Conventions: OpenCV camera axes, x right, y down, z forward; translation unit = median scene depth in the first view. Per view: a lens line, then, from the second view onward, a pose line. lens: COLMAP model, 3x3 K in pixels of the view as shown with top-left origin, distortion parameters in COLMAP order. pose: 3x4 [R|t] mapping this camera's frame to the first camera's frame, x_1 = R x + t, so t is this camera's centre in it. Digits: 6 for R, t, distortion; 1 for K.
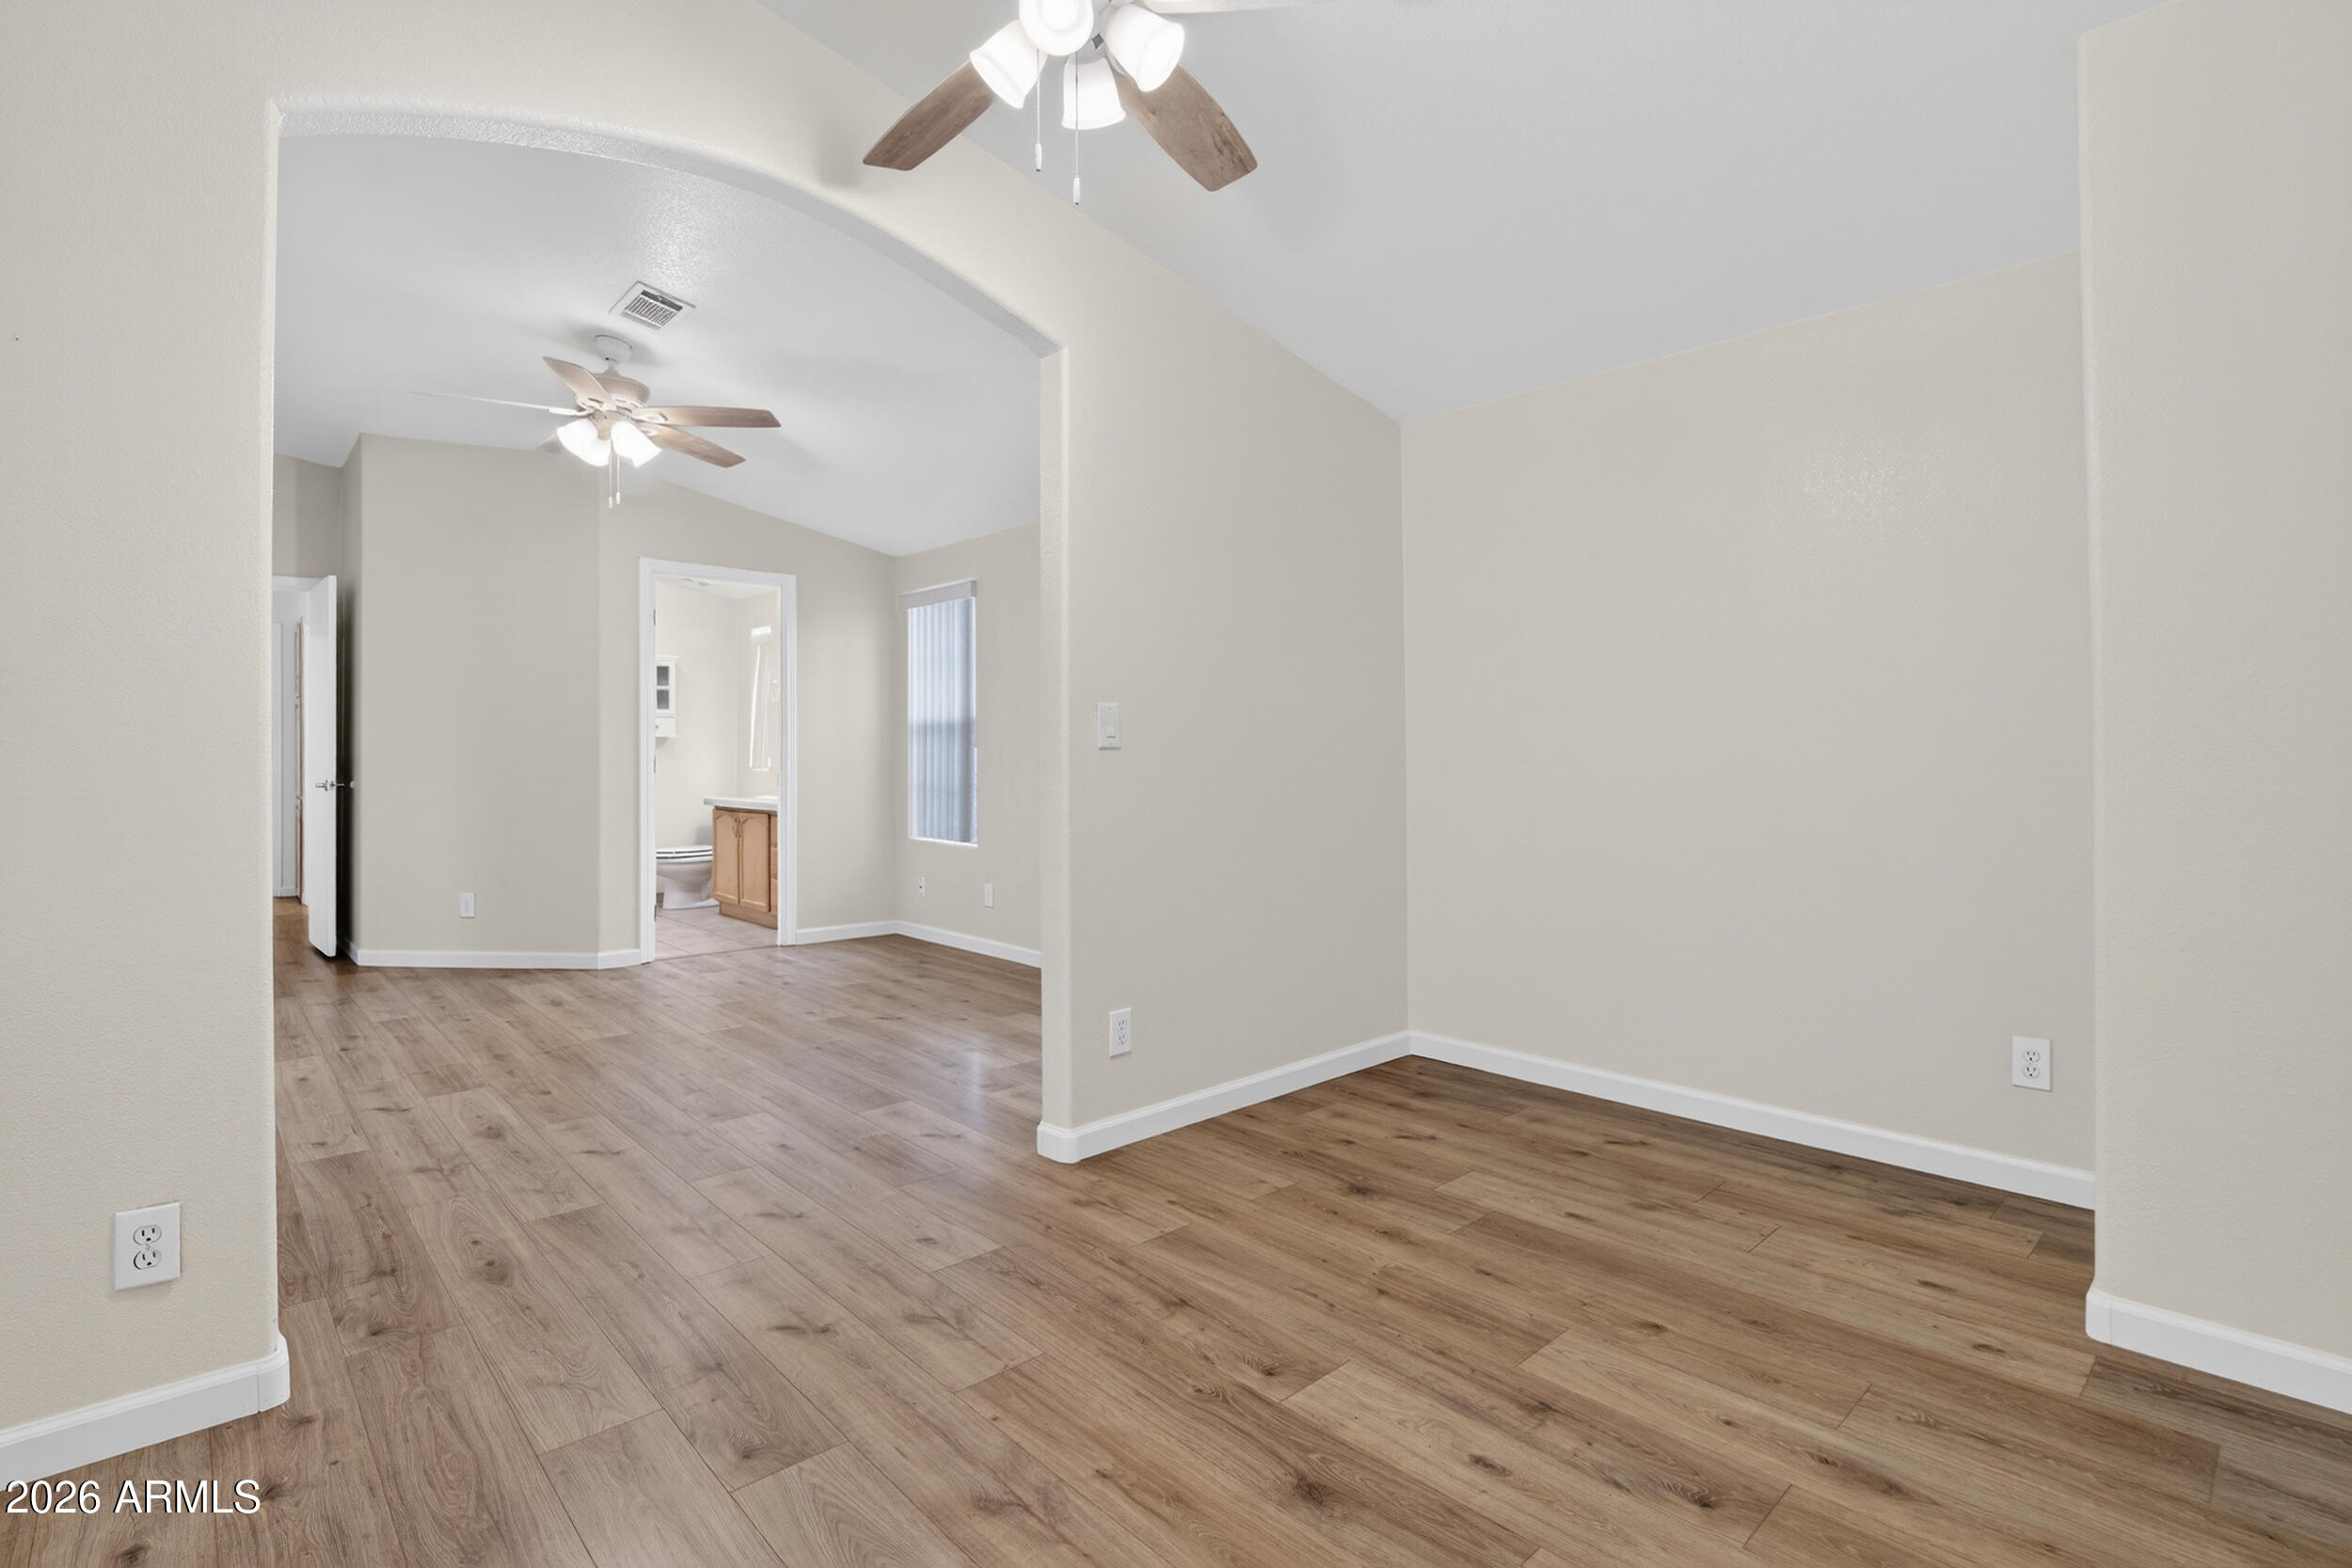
lens RADIAL K [[1108.1, 0, 1169.0], [0, 1108.1, 732.9], [0, 0, 1]] dist [-0.036079, 0.002576]
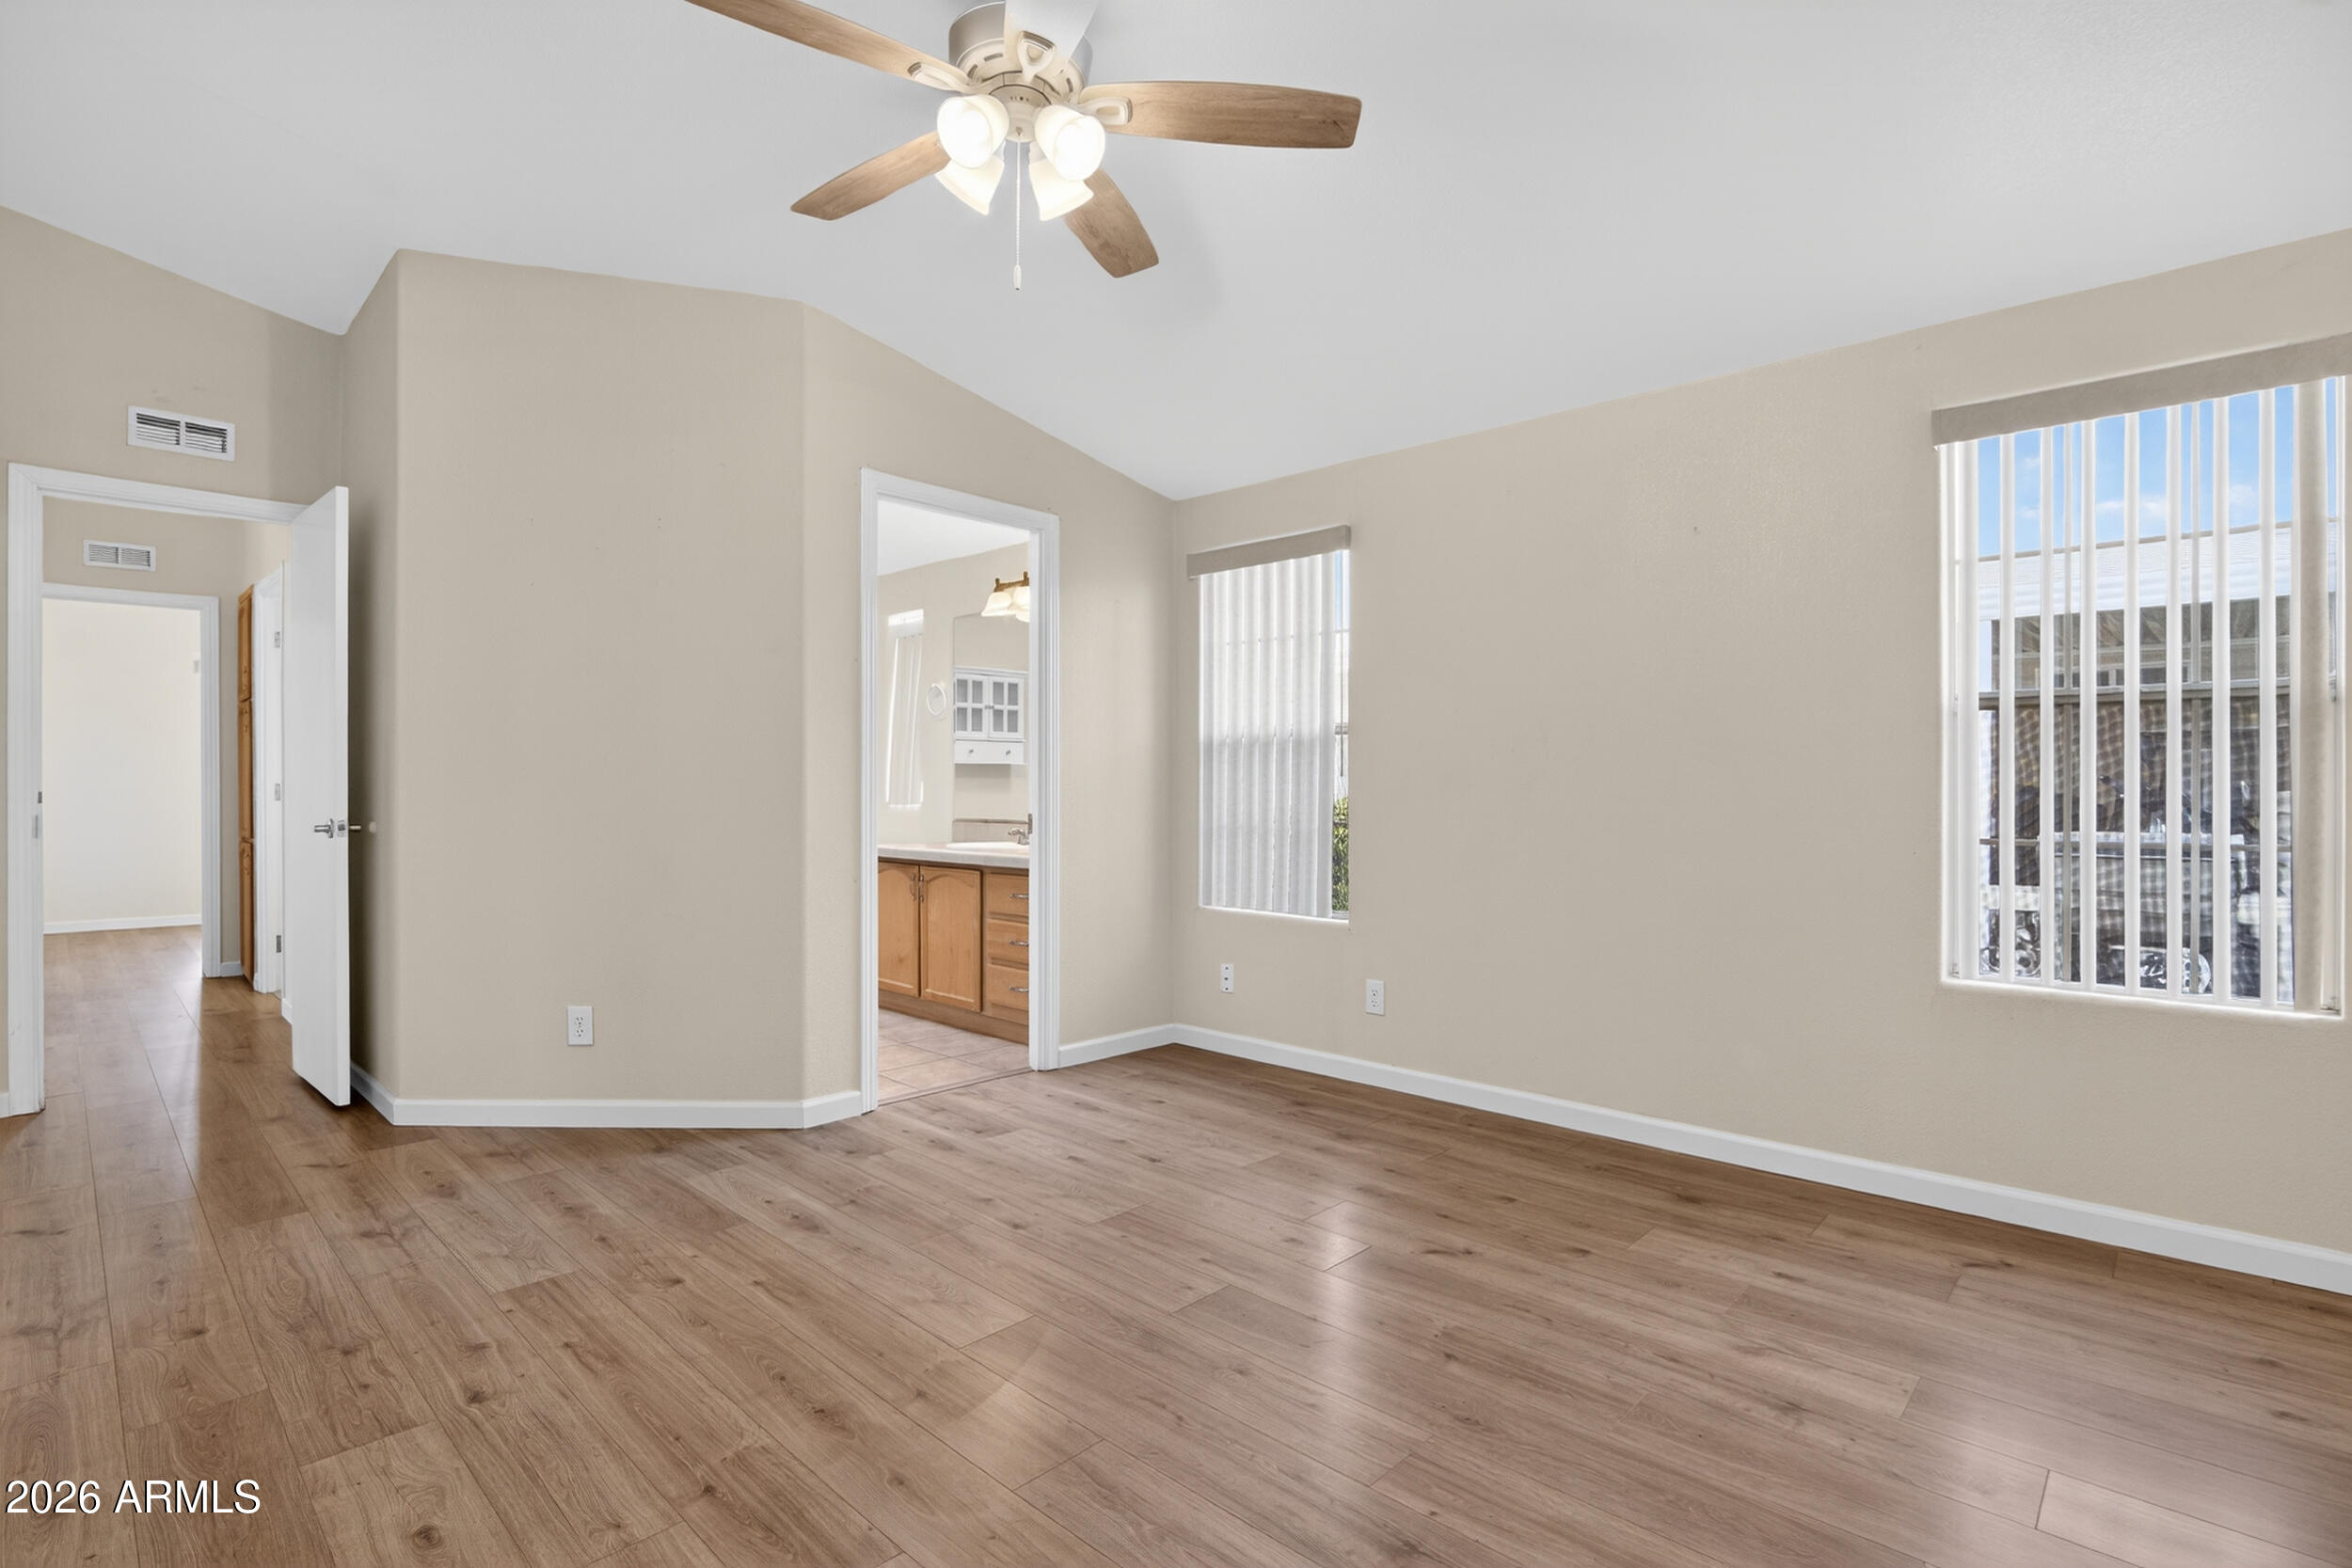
lens RADIAL K [[1108.1, 0, 1202.2], [0, 1108.1, 824.7], [0, 0, 1]] dist [-0.036079, 0.002576]
pose [[0.997405, 0.003765, 0.071900, -0.297710], [-0.007666, 0.998508, 0.054058, 0.006022], [-0.071589, -0.054469, 0.995946, 0.321462]]
